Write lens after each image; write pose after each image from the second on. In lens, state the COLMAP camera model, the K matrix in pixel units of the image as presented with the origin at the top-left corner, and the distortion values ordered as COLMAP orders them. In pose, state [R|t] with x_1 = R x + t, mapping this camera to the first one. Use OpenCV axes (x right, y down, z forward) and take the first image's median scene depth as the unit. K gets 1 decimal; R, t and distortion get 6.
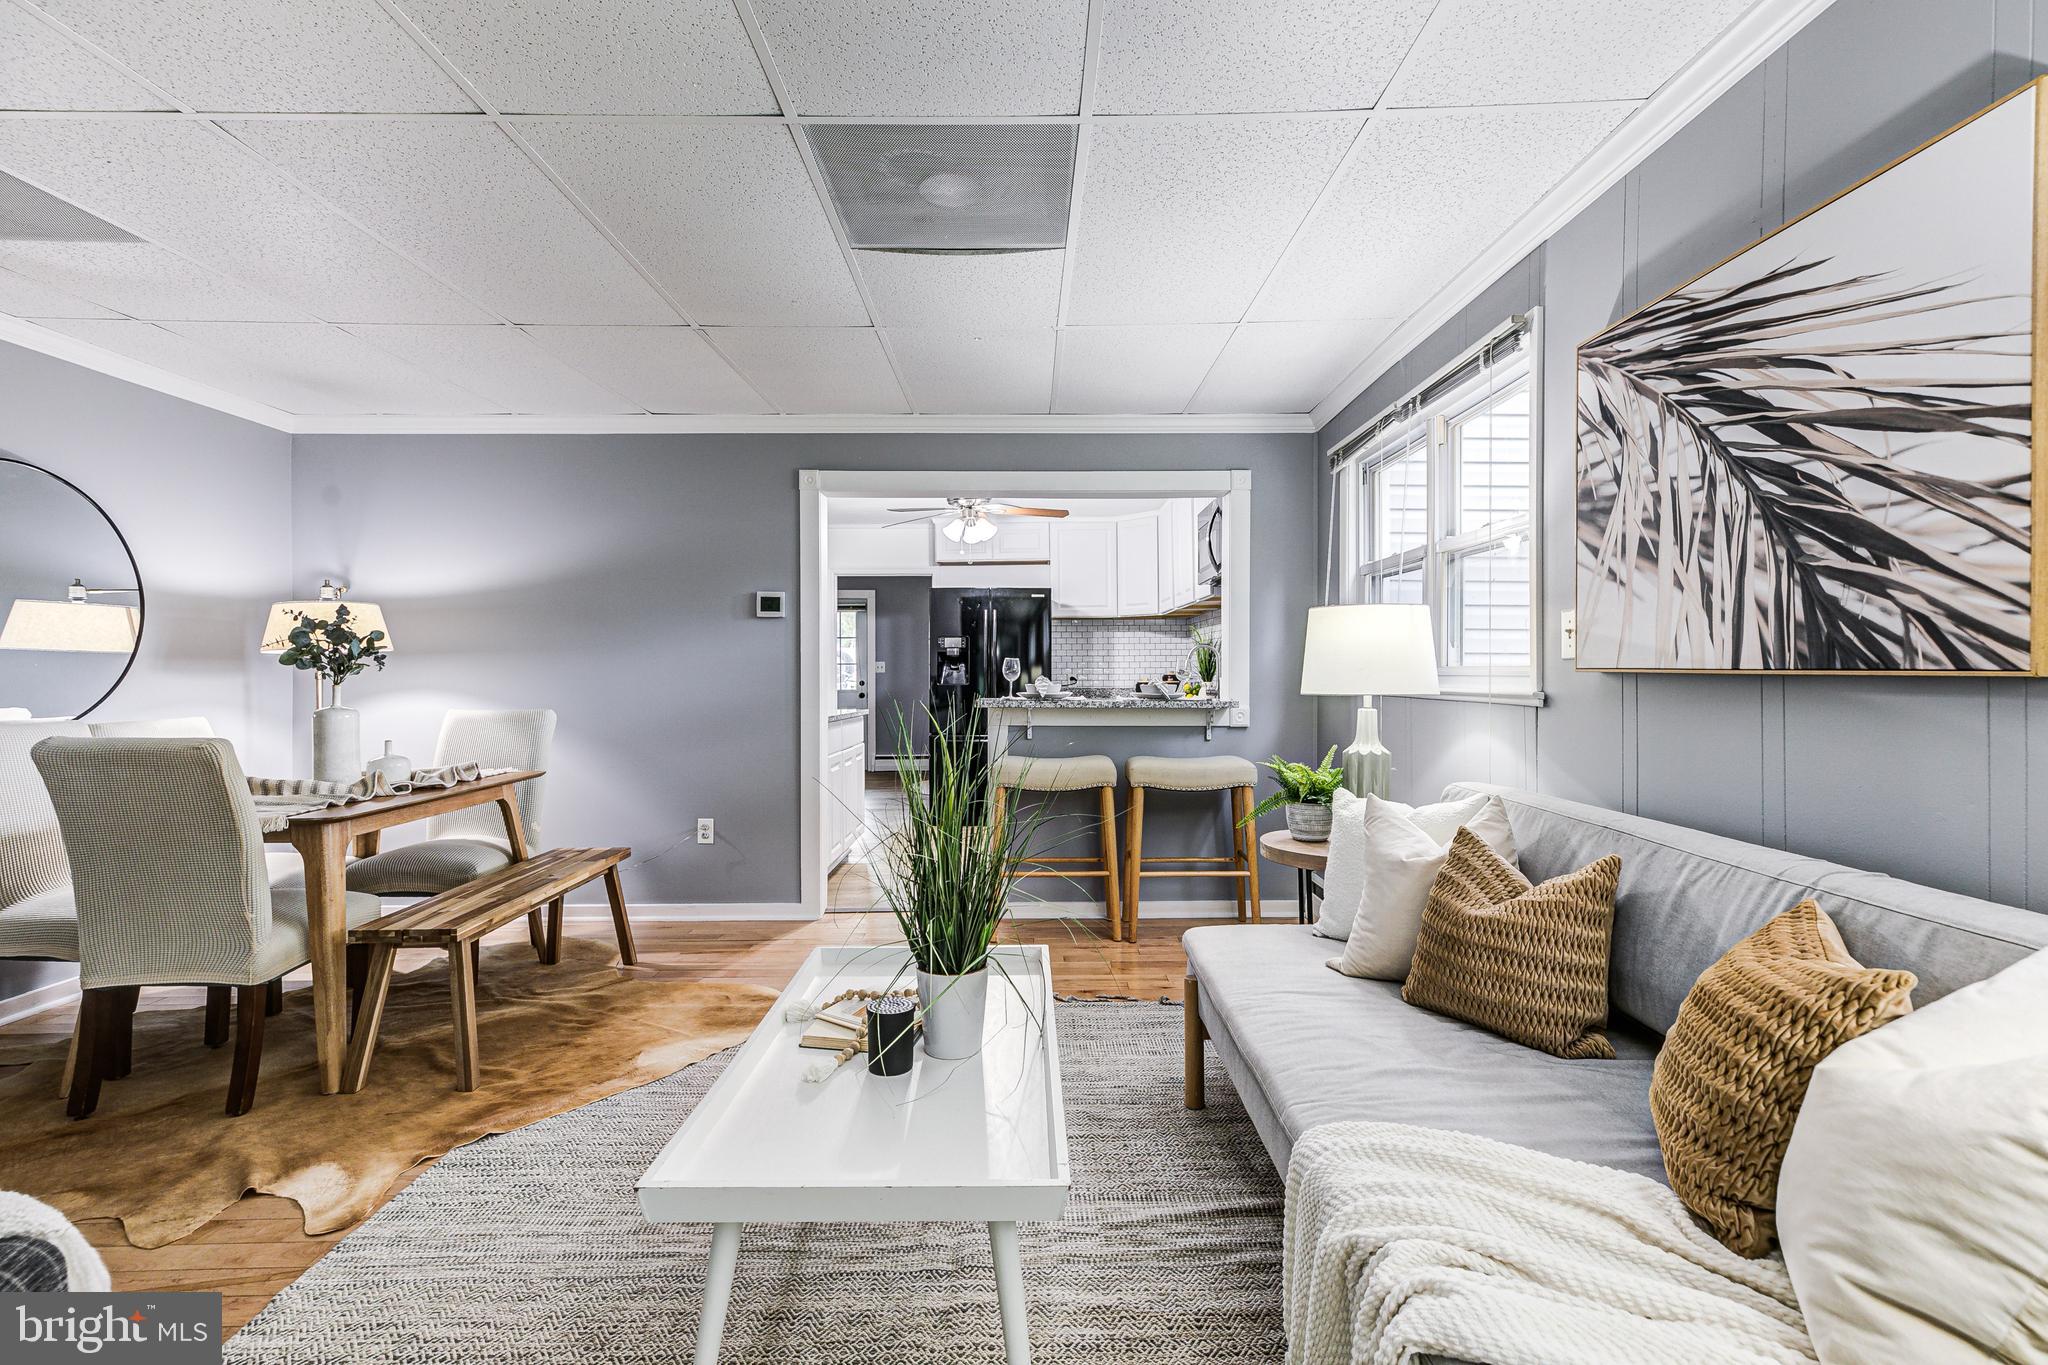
lens RADIAL K [[941.1, 0, 1024.0], [0, 941.1, 682.5], [0, 0, 1]] dist [0.000116, 0.000144]
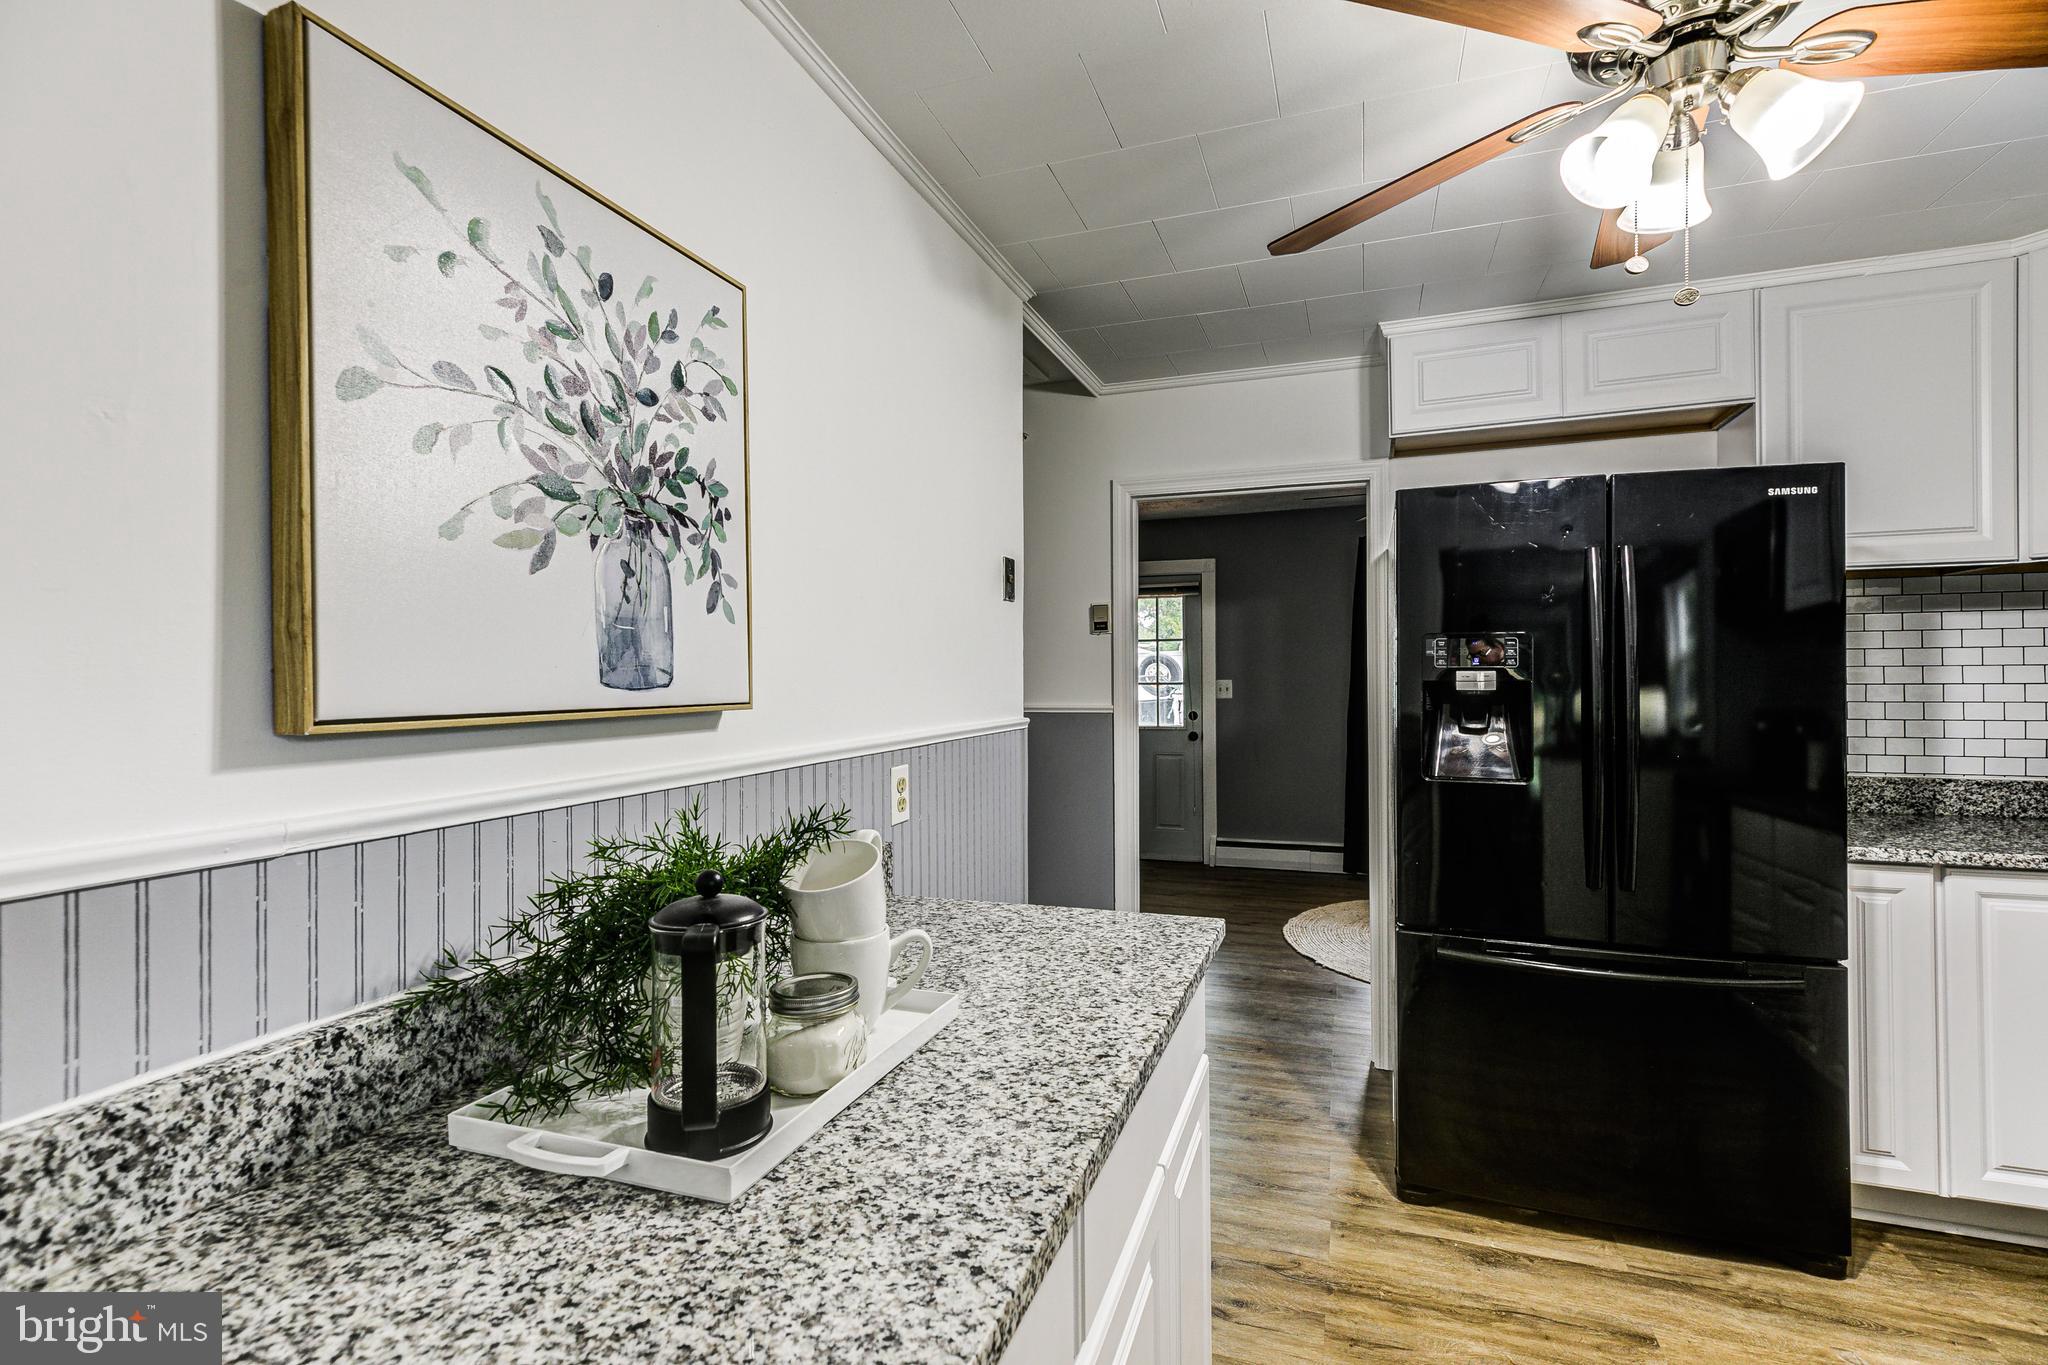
lens RADIAL K [[949.2, 0, 1024.0], [0, 949.2, 682.5], [0, 0, 1]] dist [0.002451, -0.000159]
pose [[0.941291, 0.000698, -0.337595, -0.071035], [-0.000869, 1.000000, -0.000357, -0.020076], [0.337594, 0.000630, 0.941291, 0.404760]]
